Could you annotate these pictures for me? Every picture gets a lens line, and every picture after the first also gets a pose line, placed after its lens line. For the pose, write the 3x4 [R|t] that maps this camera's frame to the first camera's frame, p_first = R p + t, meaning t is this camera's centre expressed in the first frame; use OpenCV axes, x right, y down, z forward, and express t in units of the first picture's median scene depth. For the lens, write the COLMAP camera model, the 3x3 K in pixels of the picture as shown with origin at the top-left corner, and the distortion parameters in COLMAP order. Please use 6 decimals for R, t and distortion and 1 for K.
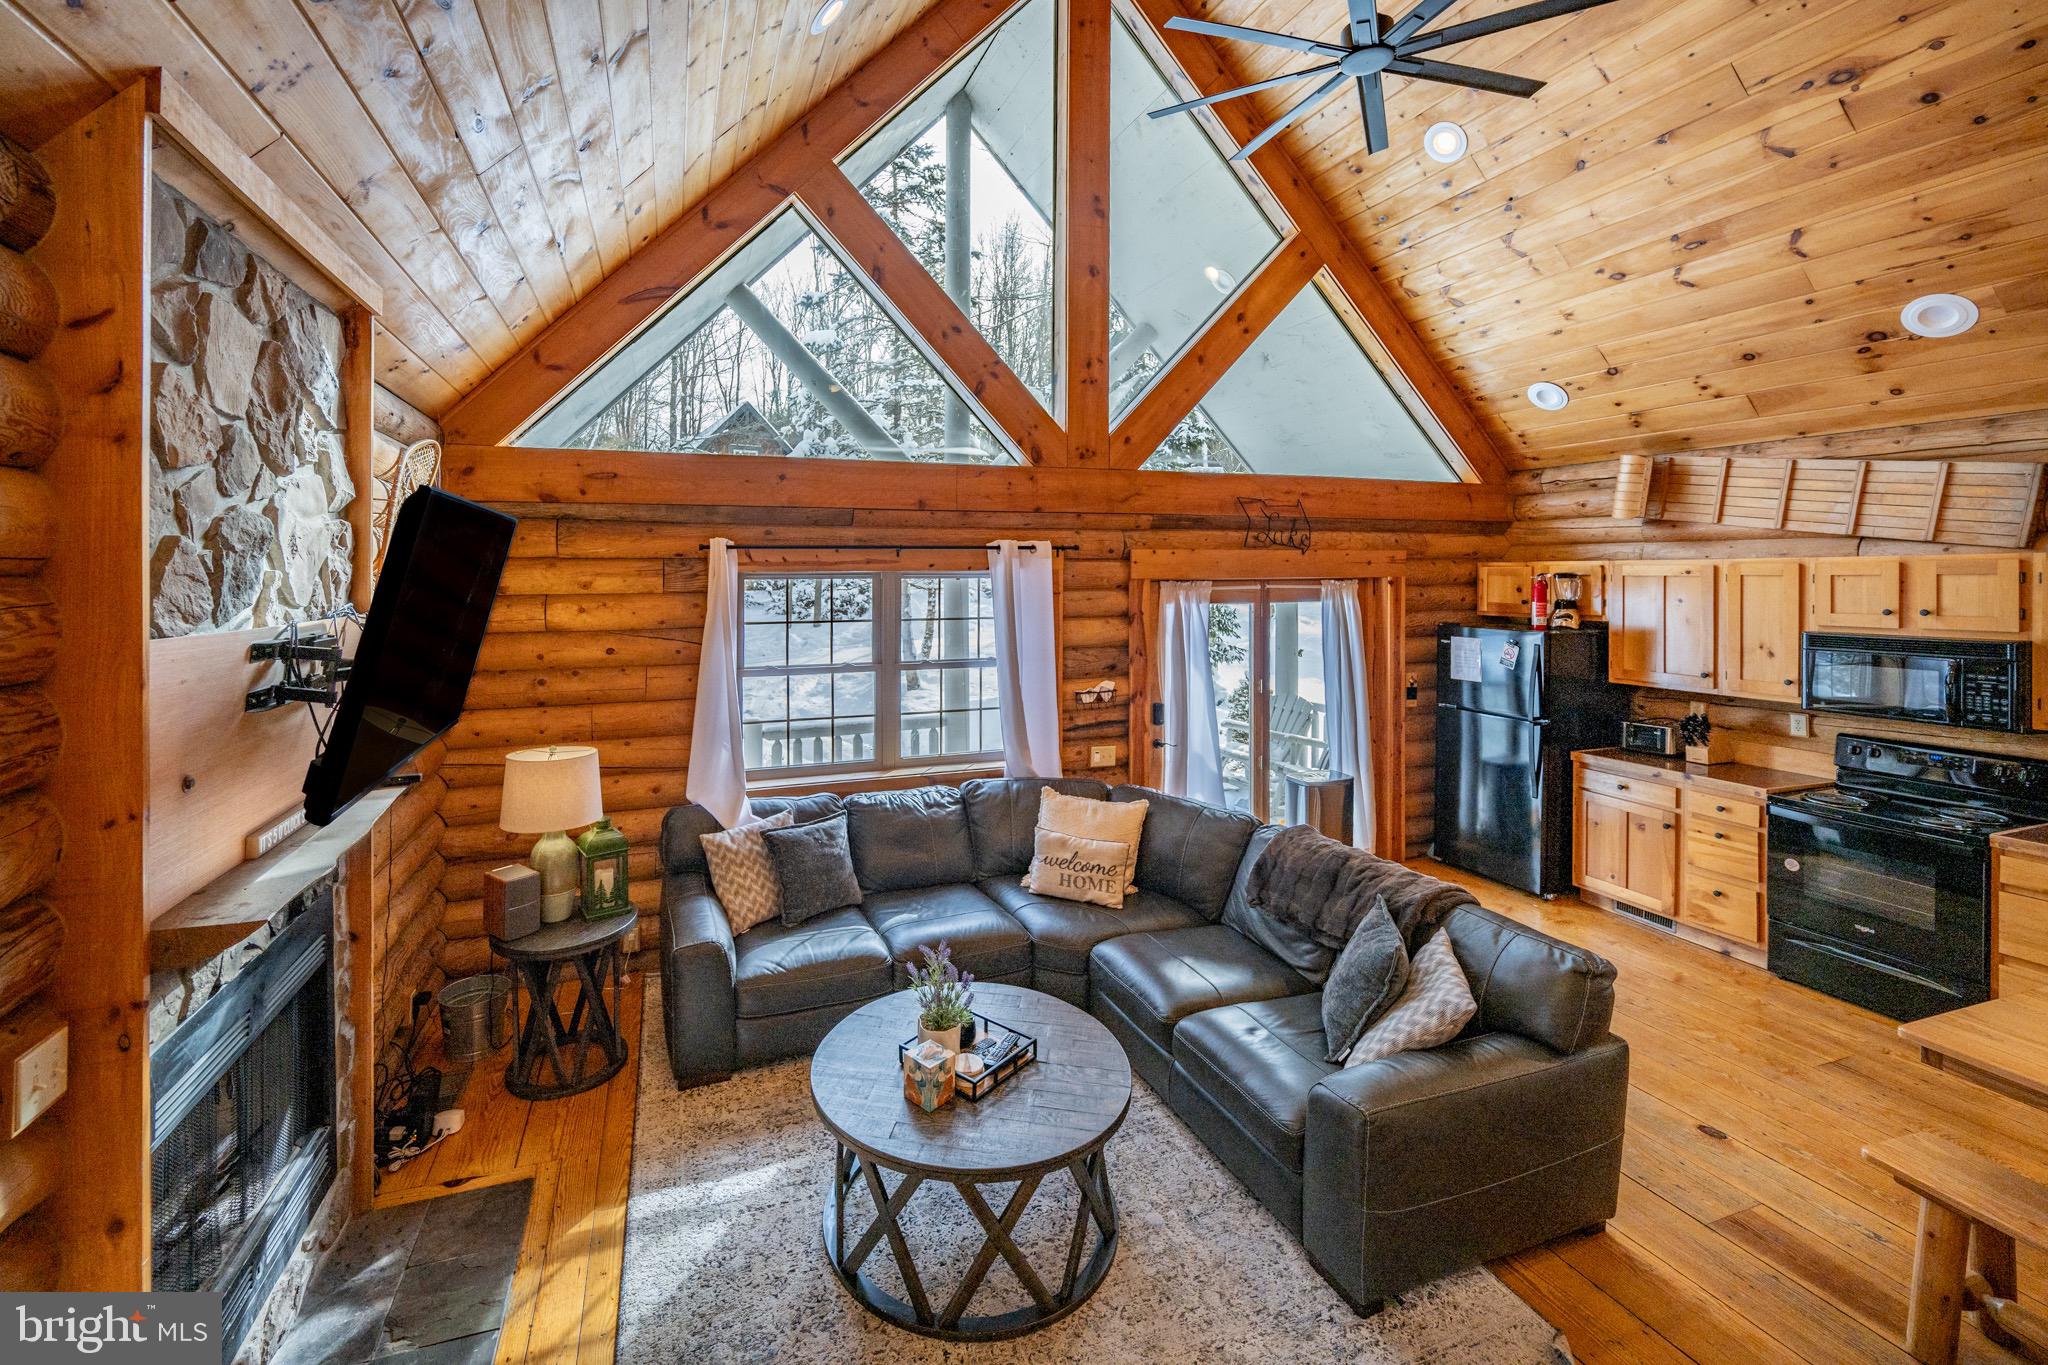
lens RADIAL K [[844.3, 0, 953.2], [0, 844.3, 585.3], [0, 0, 1]] dist [-0.001199, -0.000418]
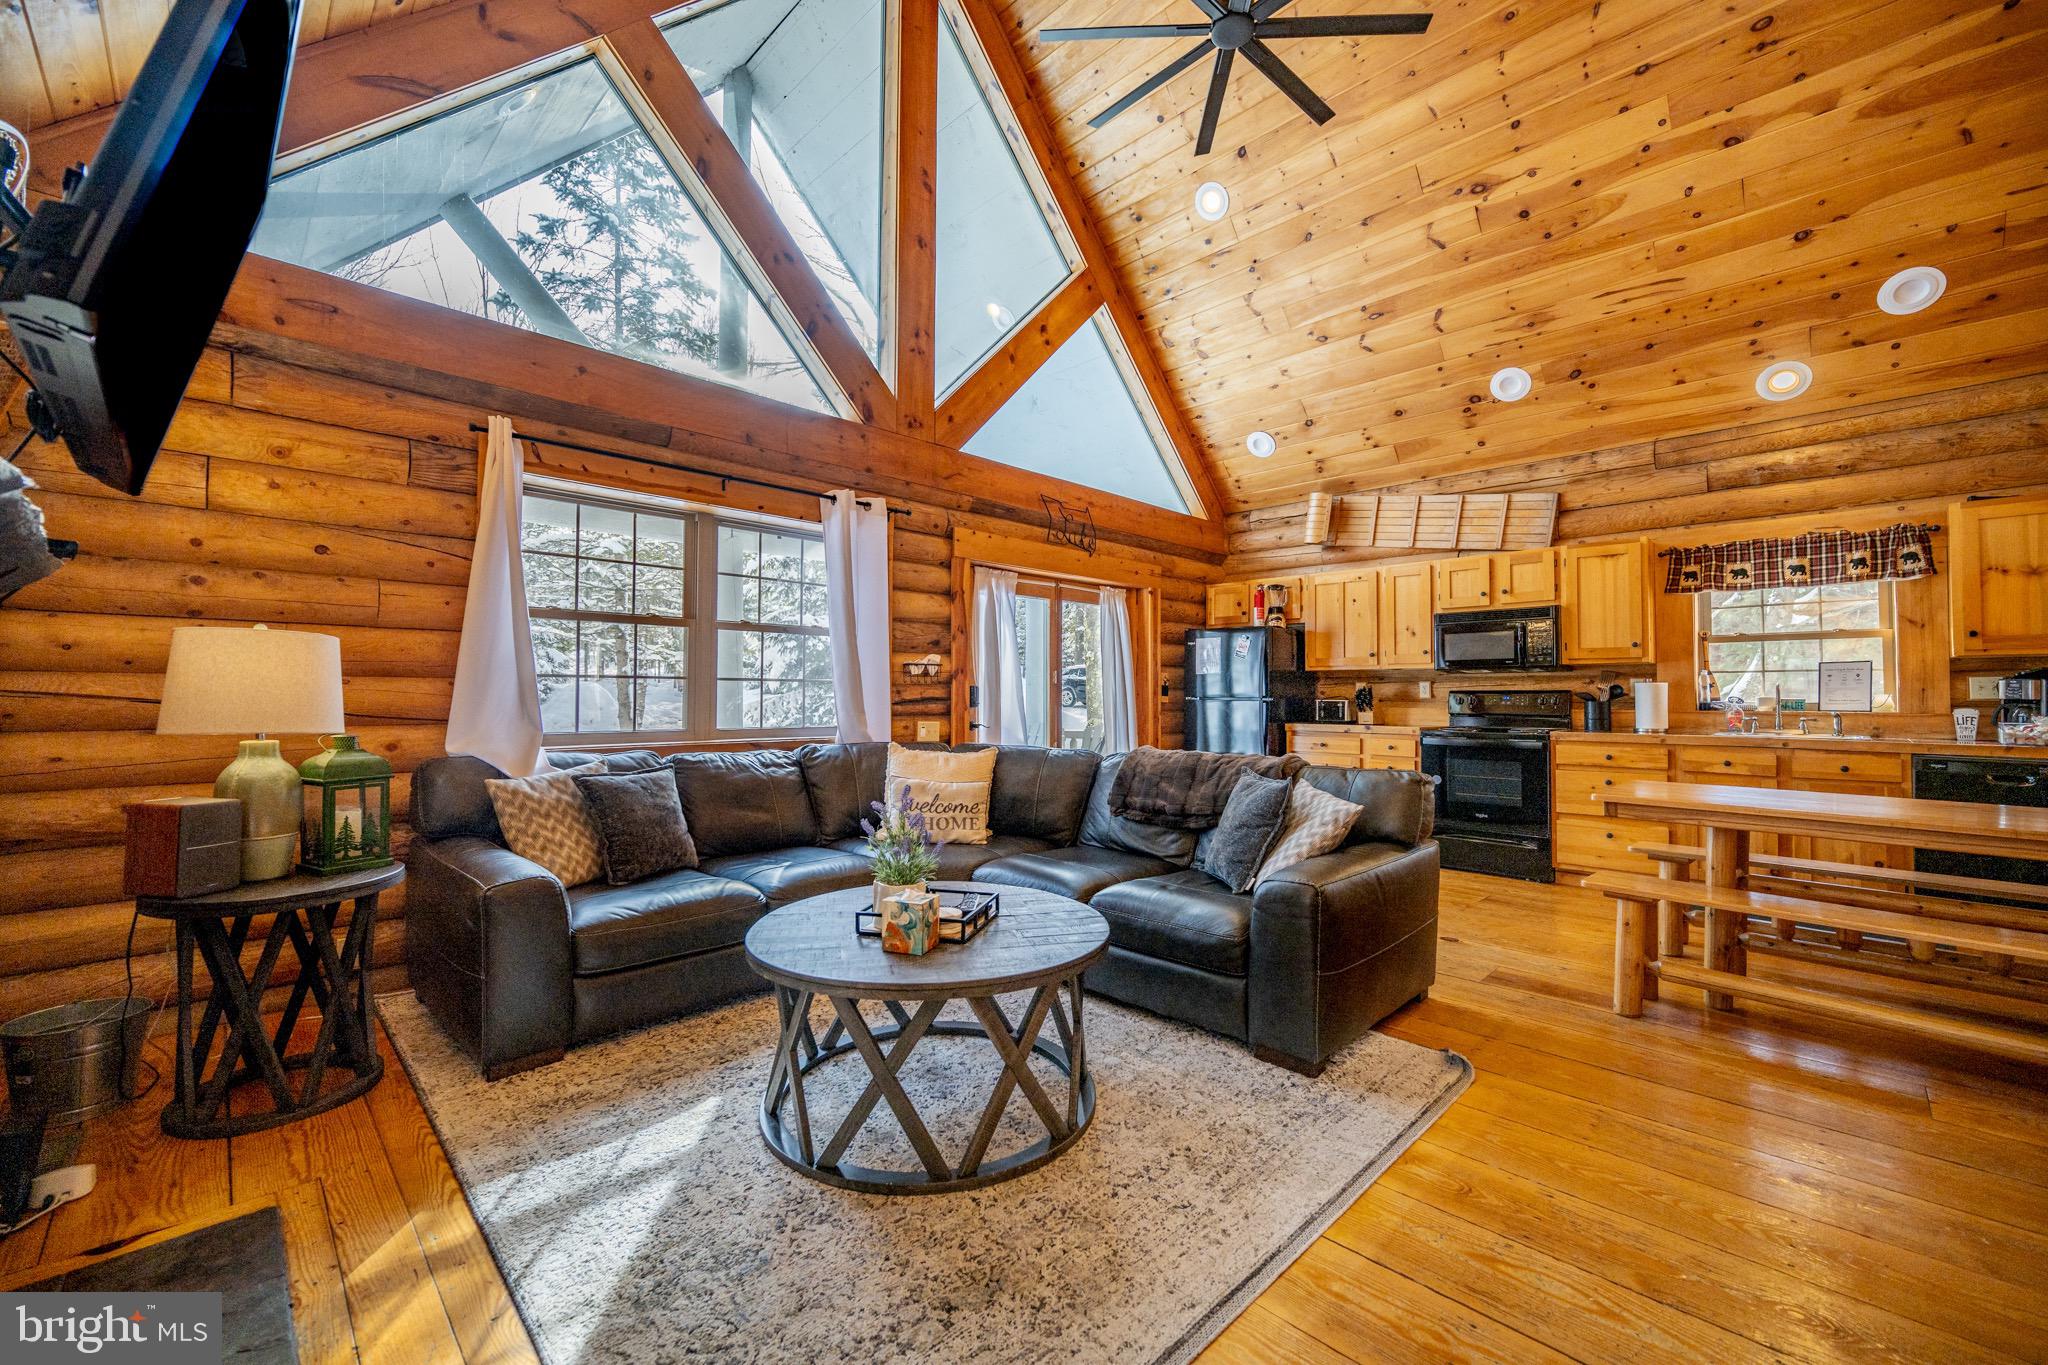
lens RADIAL K [[819.6, 0, 1032.6], [0, 819.6, 682.3], [0, 0, 1]] dist [-0.007960, 0.000992]
pose [[0.894170, 0.011219, 0.447587, -0.152741], [0.001955, 0.999579, -0.028962, 0.186410], [-0.447723, 0.026772, 0.893771, 0.098476]]
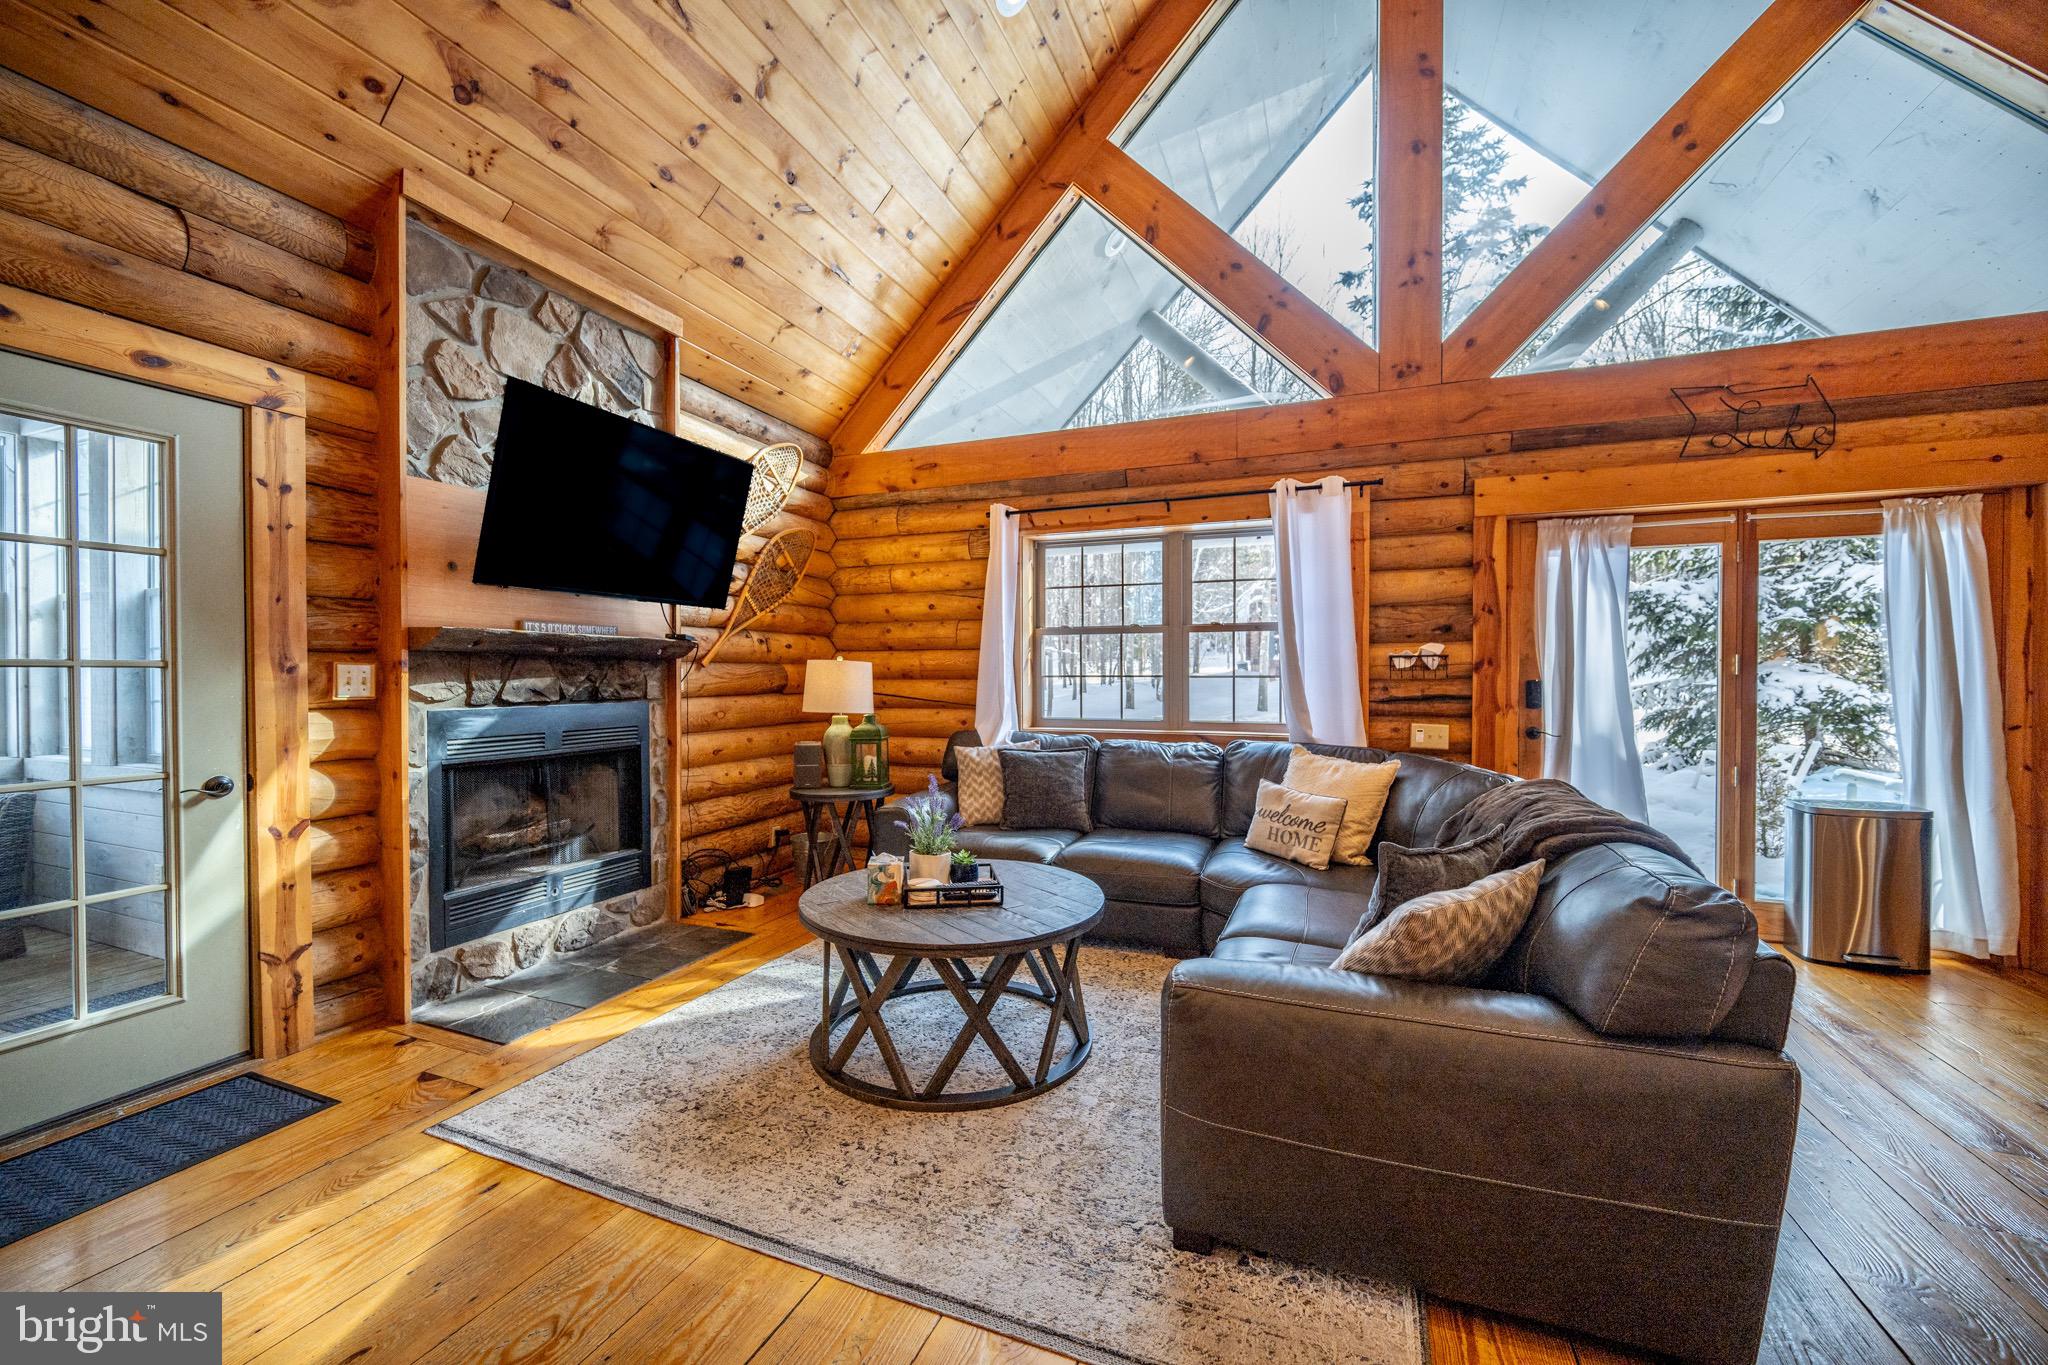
lens RADIAL K [[819.6, 0, 1040.7], [0, 819.6, 684.6], [0, 0, 1]] dist [-0.007960, 0.000992]
pose [[0.760613, 0.005740, -0.649180, 0.436389], [-0.010124, 0.999944, -0.003020, 0.170761], [0.649126, 0.008870, 0.760629, 0.166877]]
